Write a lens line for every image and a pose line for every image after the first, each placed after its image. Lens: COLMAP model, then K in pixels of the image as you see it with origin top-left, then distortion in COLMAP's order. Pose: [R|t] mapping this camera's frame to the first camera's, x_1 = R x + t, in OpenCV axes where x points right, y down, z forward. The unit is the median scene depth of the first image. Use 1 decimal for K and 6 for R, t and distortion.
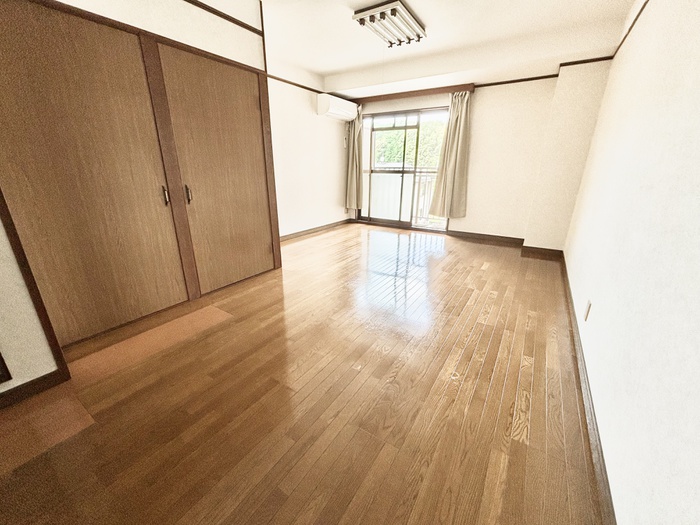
lens RADIAL K [[280.2, 0, 350.0], [0, 280.2, 259.3], [0, 0, 1]] dist [-0.001275, 0.000355]
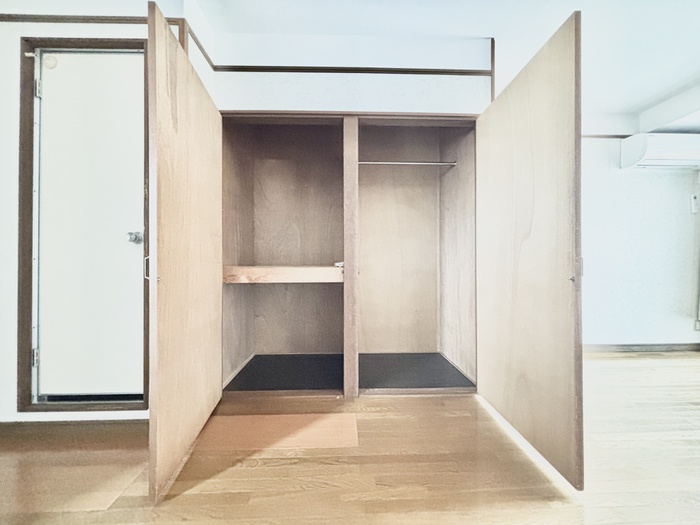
lens RADIAL K [[280.2, 0, 350.0], [0, 280.2, 259.3], [0, 0, 1]] dist [-0.001275, 0.000355]
pose [[0.579051, -0.003314, -0.815284, 0.046974], [-0.253629, 0.949640, -0.183999, -0.040663], [0.774837, 0.313325, 0.549050, 0.230362]]
